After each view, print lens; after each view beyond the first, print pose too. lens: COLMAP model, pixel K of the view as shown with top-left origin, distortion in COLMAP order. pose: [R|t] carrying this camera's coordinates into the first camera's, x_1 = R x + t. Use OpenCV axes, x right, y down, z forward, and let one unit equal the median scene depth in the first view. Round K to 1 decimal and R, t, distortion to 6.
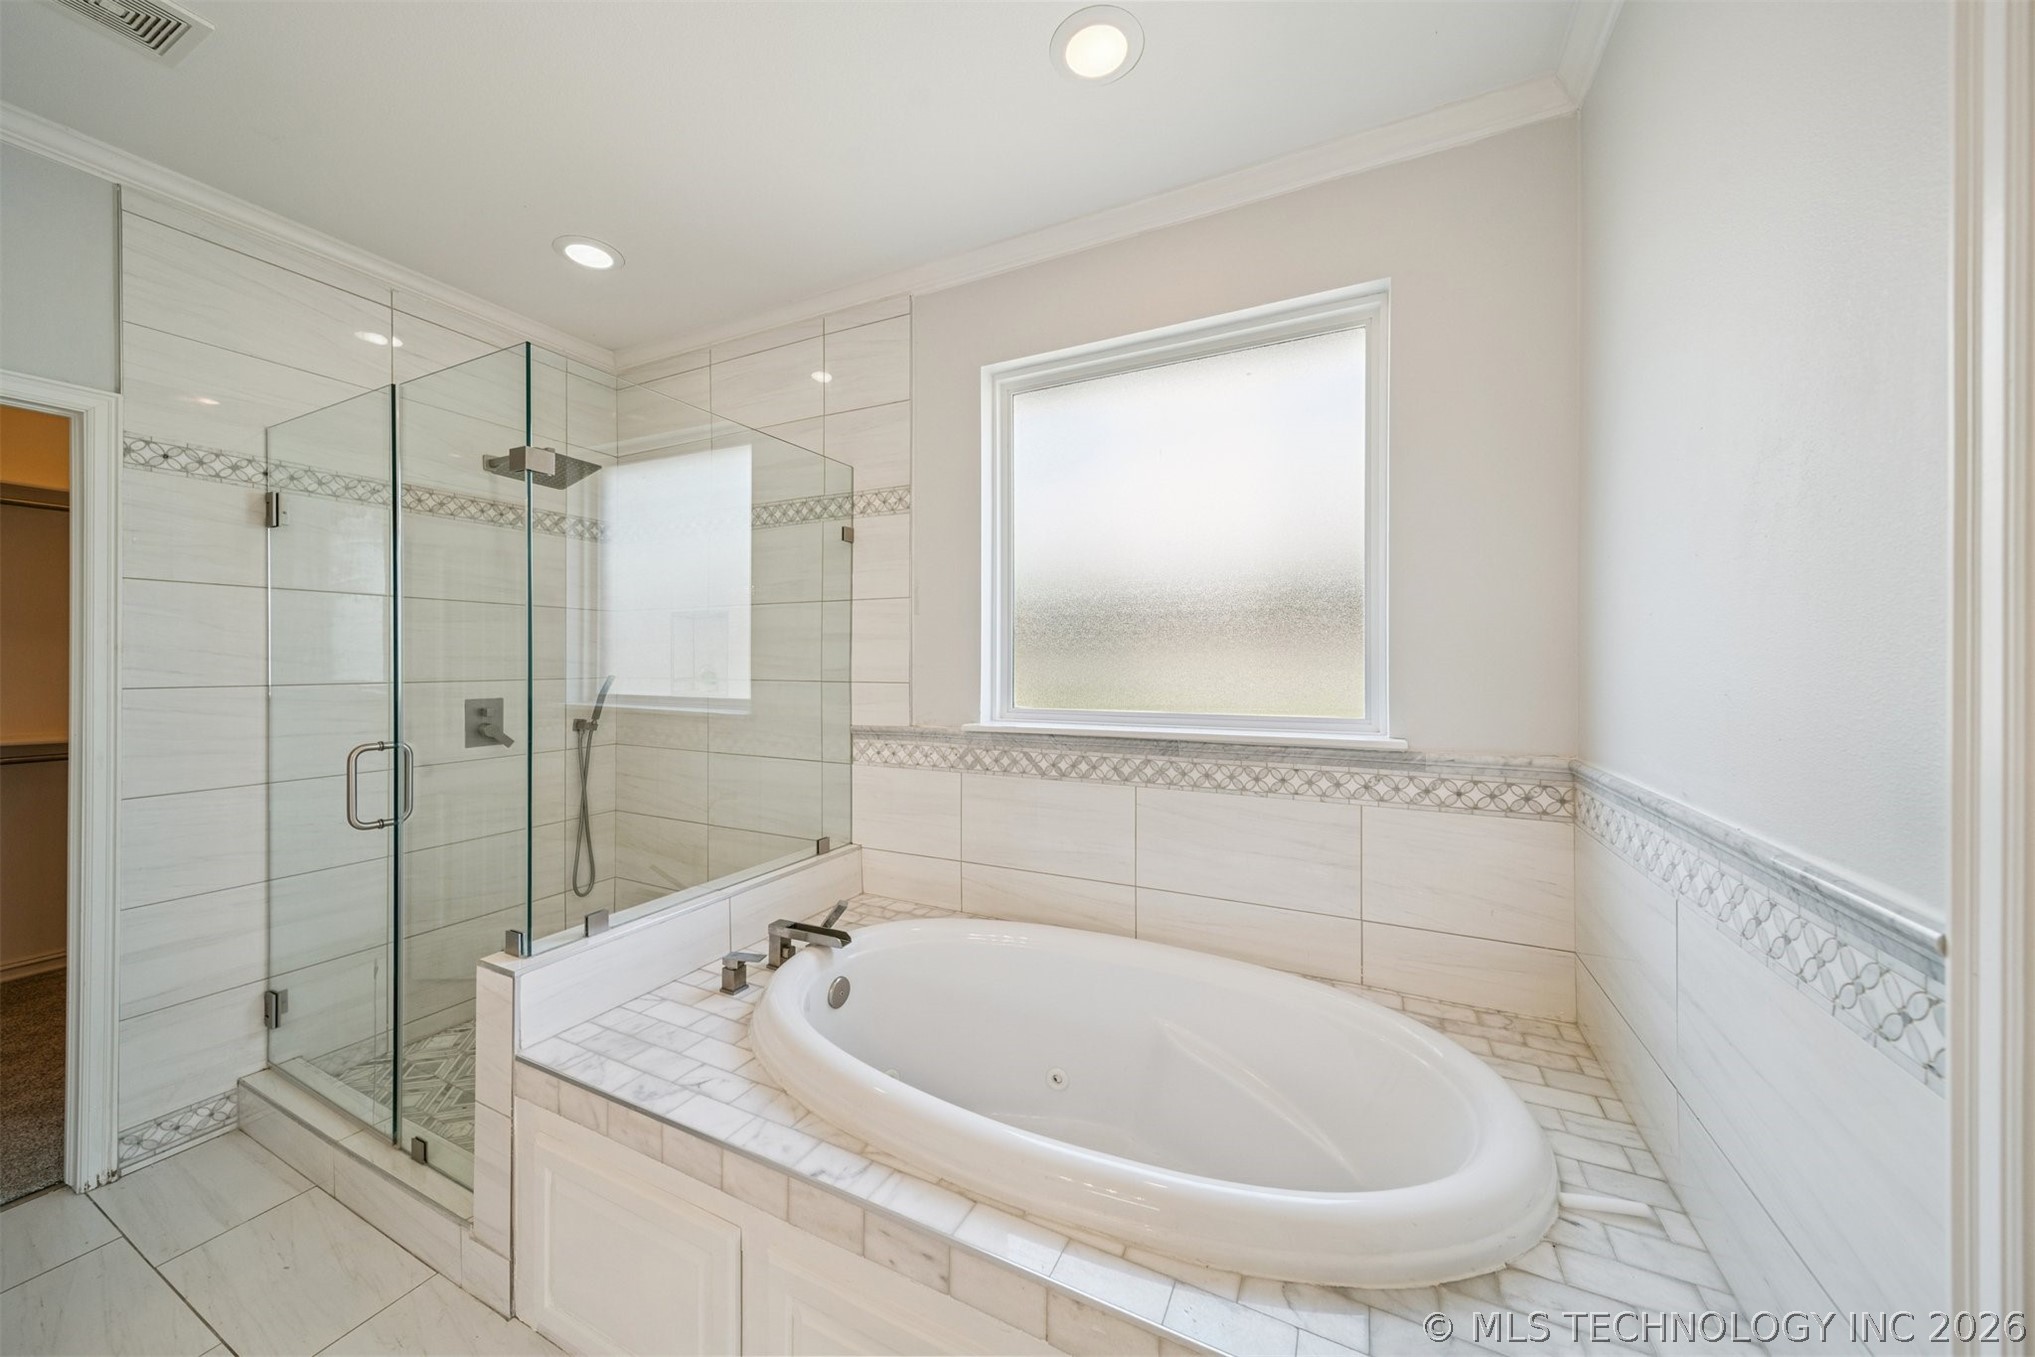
lens RADIAL K [[710.6, 0, 1013.5], [0, 710.6, 659.0], [0, 0, 1]] dist [0.012100, -0.003378]
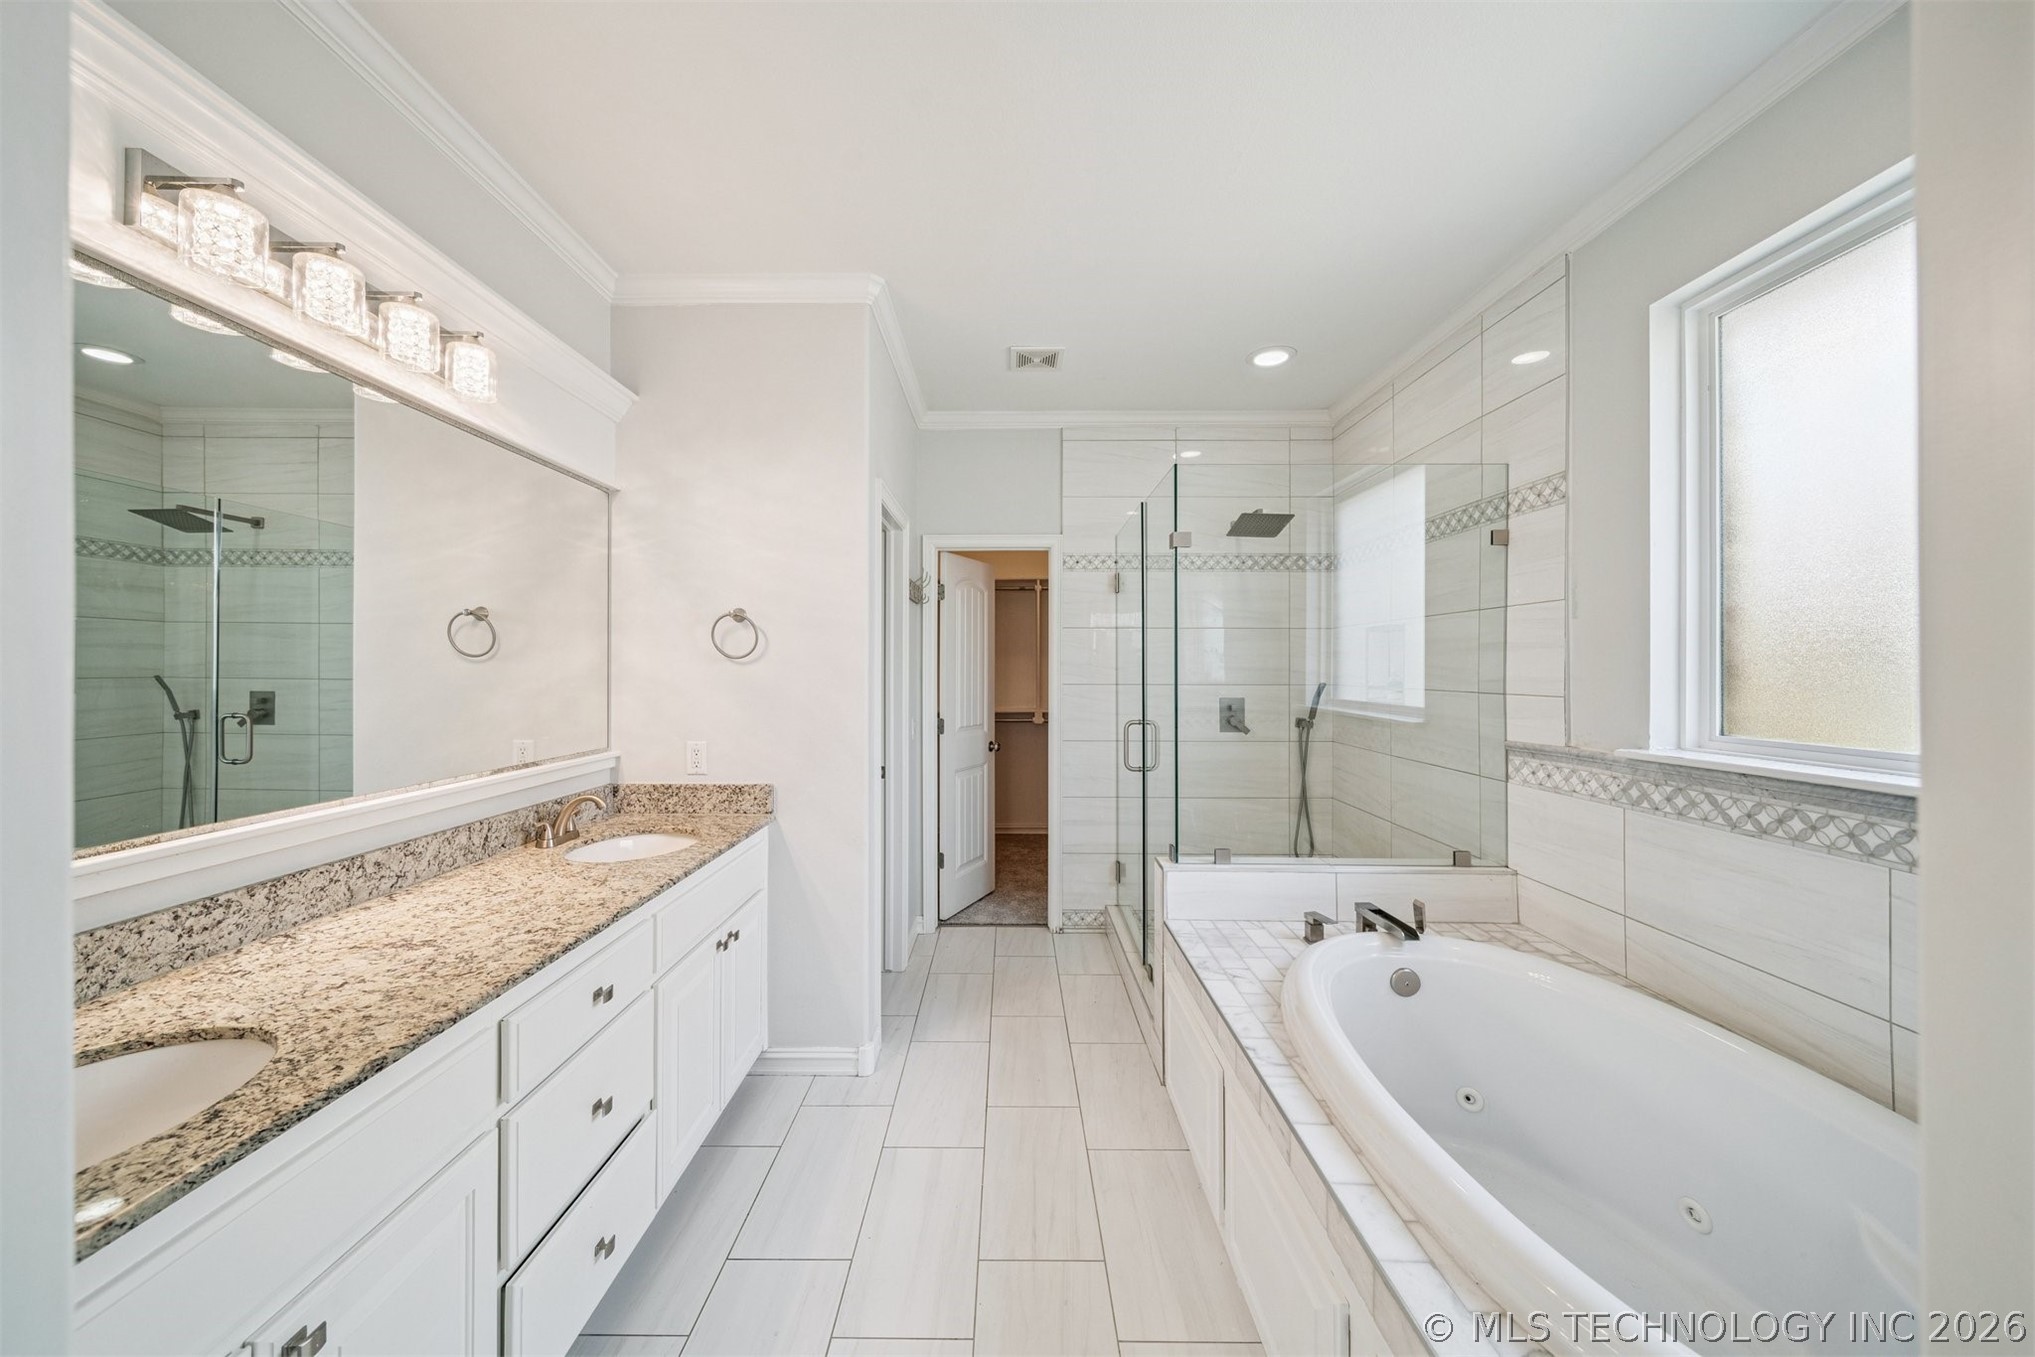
lens RADIAL K [[714.9, 0, 1001.5], [0, 714.9, 671.4], [0, 0, 1]] dist [0.002700, 0.000061]
pose [[0.442505, 0.003894, -0.896758, 0.338057], [0.001159, 0.999987, 0.004915, -0.003222], [0.896765, -0.003214, 0.442495, -0.012220]]
